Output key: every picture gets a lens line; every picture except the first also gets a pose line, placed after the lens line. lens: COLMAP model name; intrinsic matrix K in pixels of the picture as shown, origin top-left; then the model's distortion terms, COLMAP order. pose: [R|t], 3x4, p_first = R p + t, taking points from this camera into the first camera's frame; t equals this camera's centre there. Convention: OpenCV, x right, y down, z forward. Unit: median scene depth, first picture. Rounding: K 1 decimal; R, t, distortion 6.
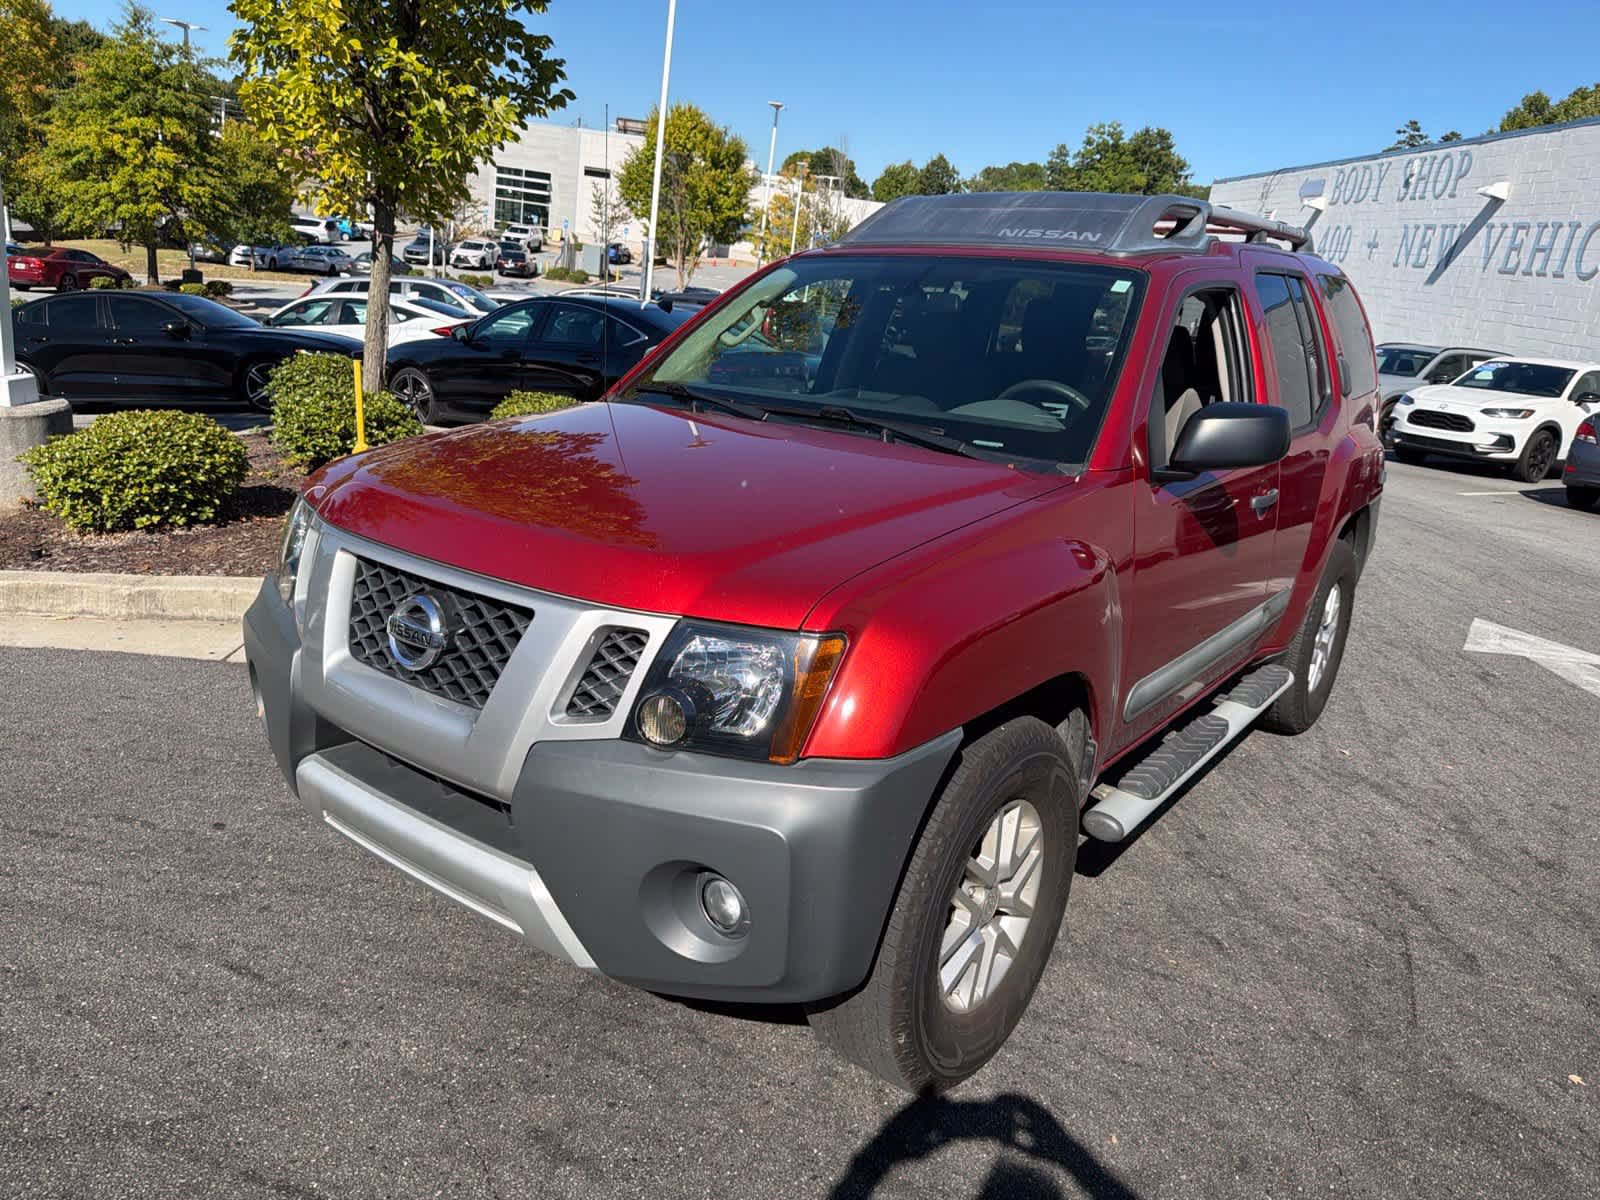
lens RADIAL K [[1139.0, 0, 798.3], [0, 1139.0, 602.5], [0, 0, 1]] dist [0.025154, -0.038443]
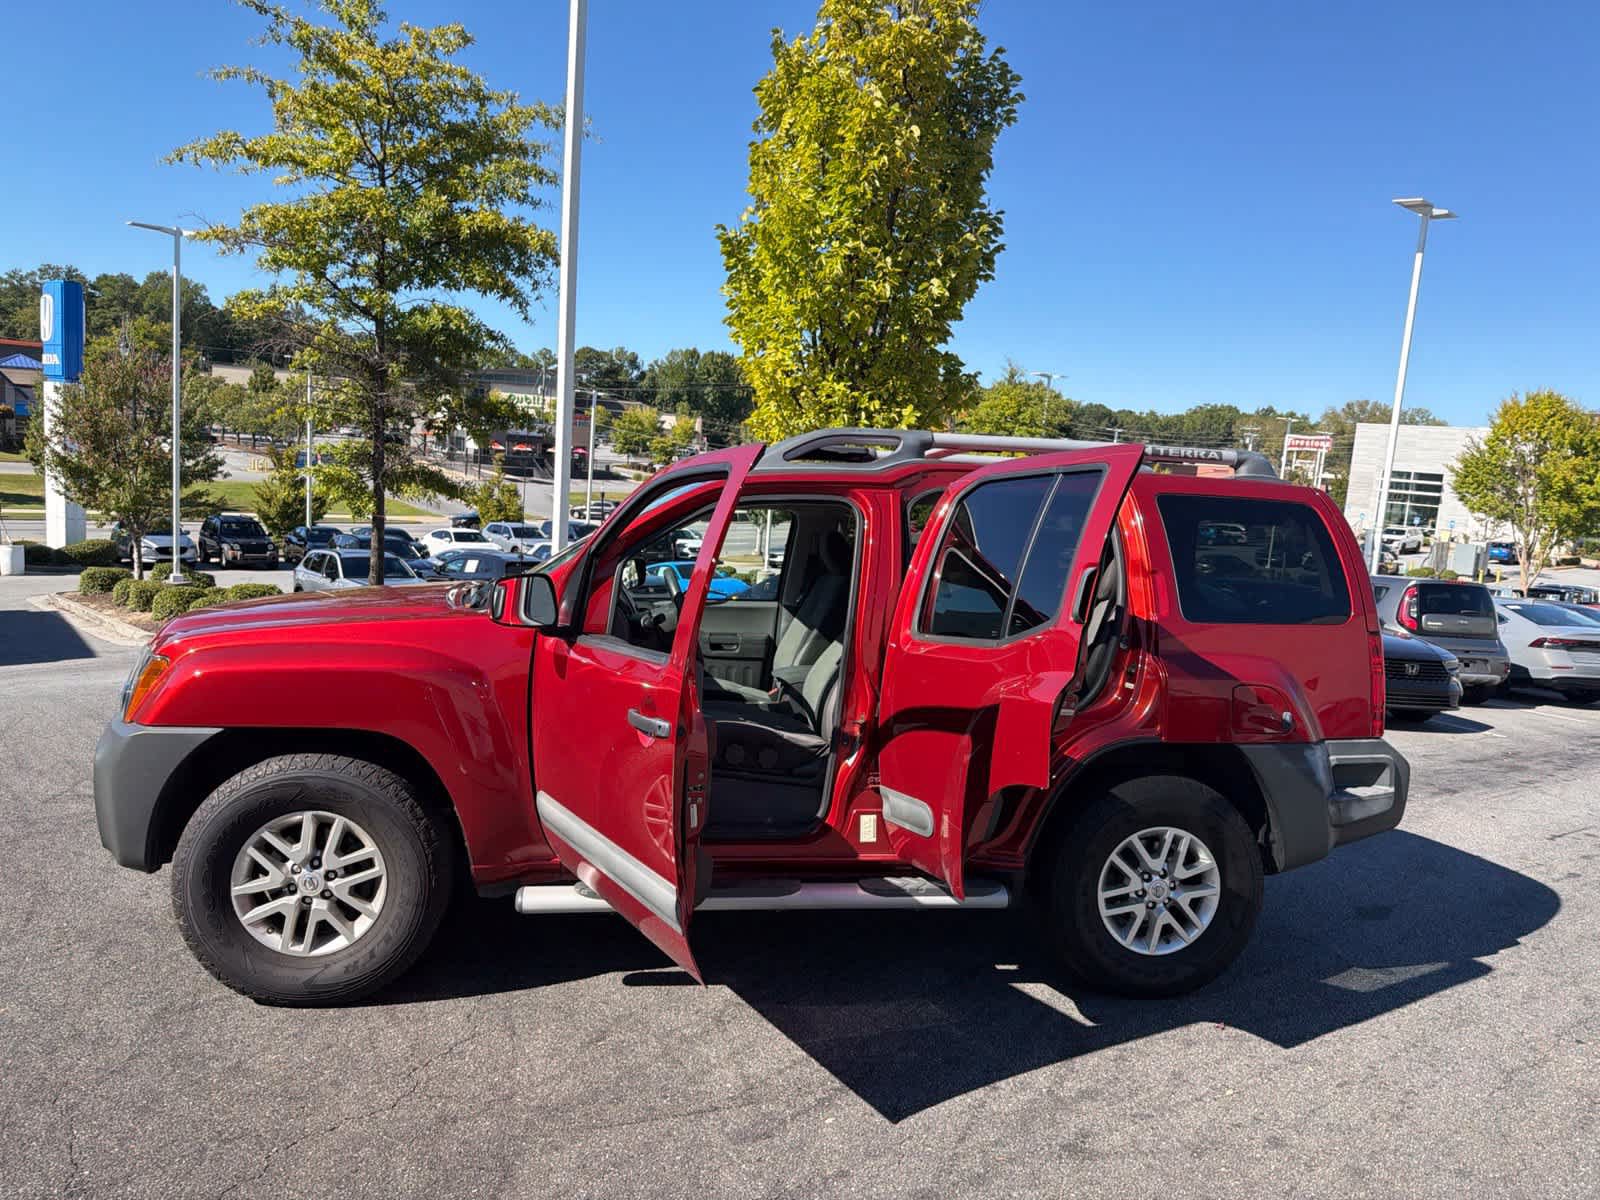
lens RADIAL K [[1139.0, 0, 795.6], [0, 1139.0, 605.5], [0, 0, 1]] dist [0.025154, -0.038443]
pose [[0.723747, 0.021502, -0.689730, 0.185973], [-0.196590, 0.964521, -0.176217, 0.006301], [0.661470, 0.263130, 0.702296, 0.032144]]
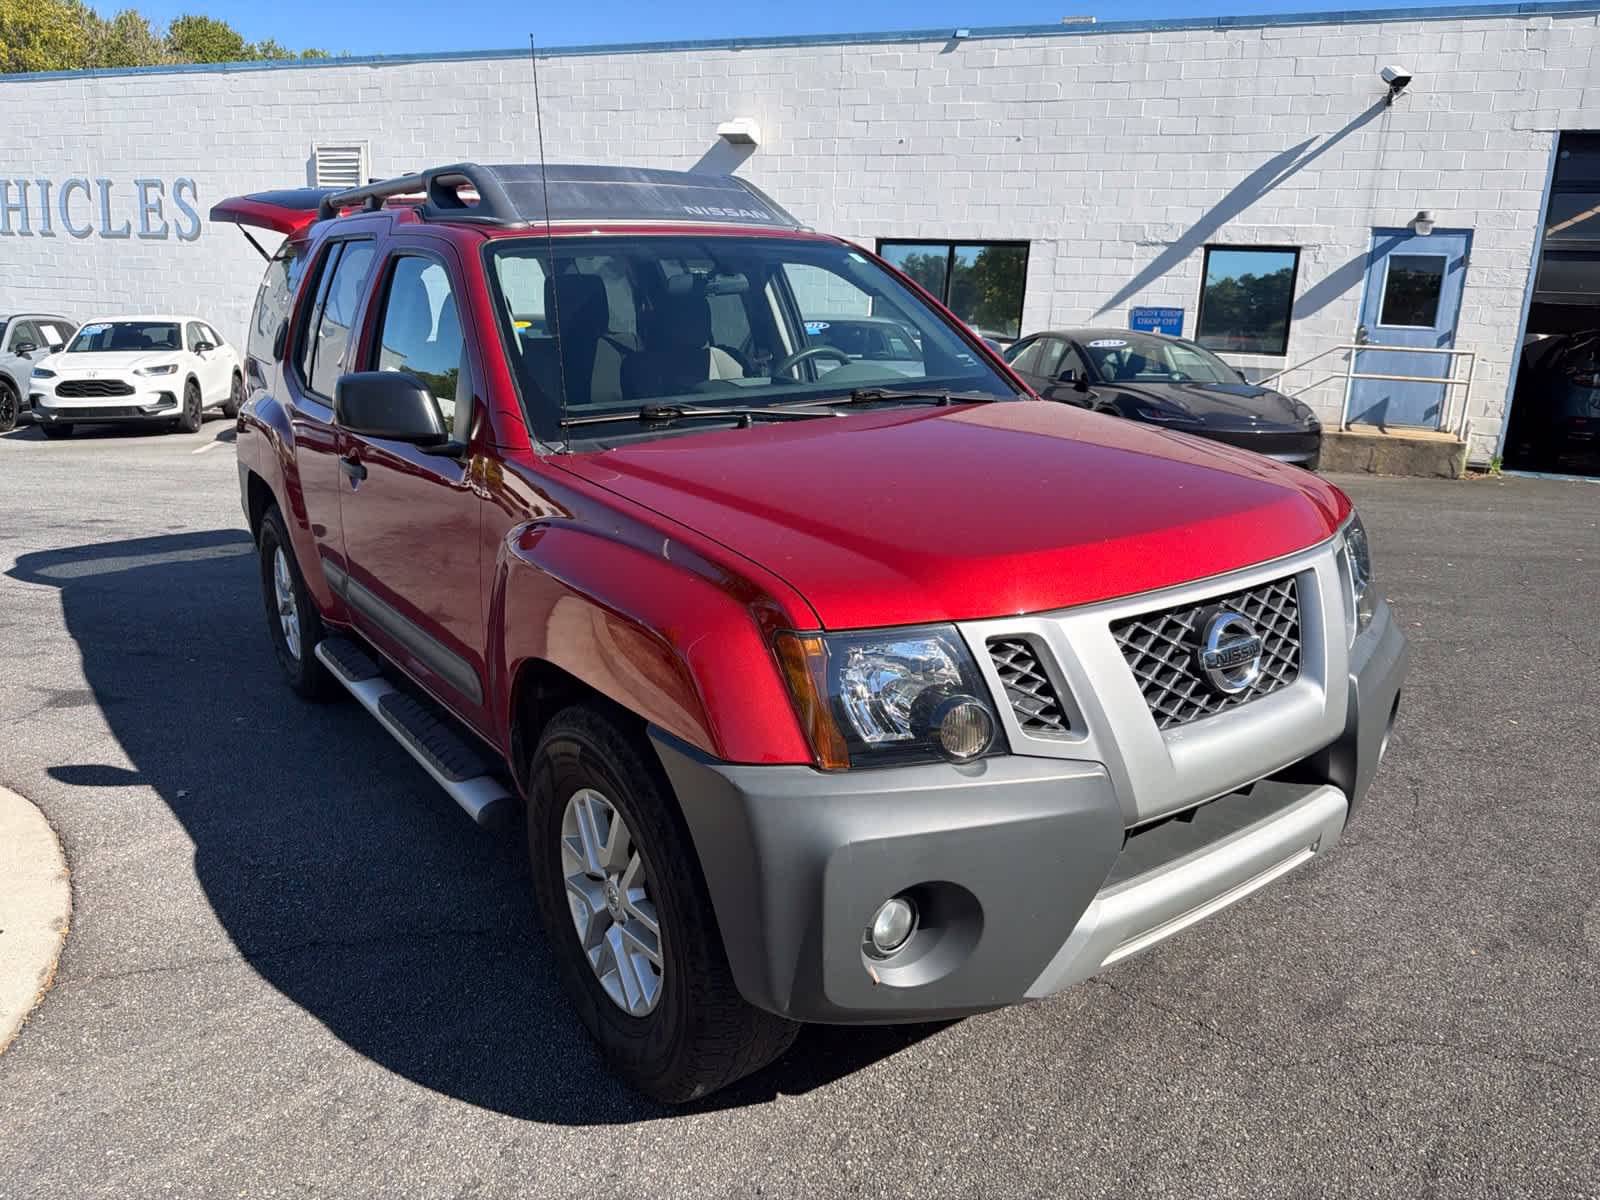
lens RADIAL K [[1139.0, 0, 798.7], [0, 1139.0, 587.5], [0, 0, 1]] dist [0.025154, -0.038443]
pose [[0.292616, -0.310447, 0.904433, -0.134142], [0.288005, 0.930525, 0.226223, -0.035847], [-0.911827, 0.194284, 0.361697, 0.101809]]
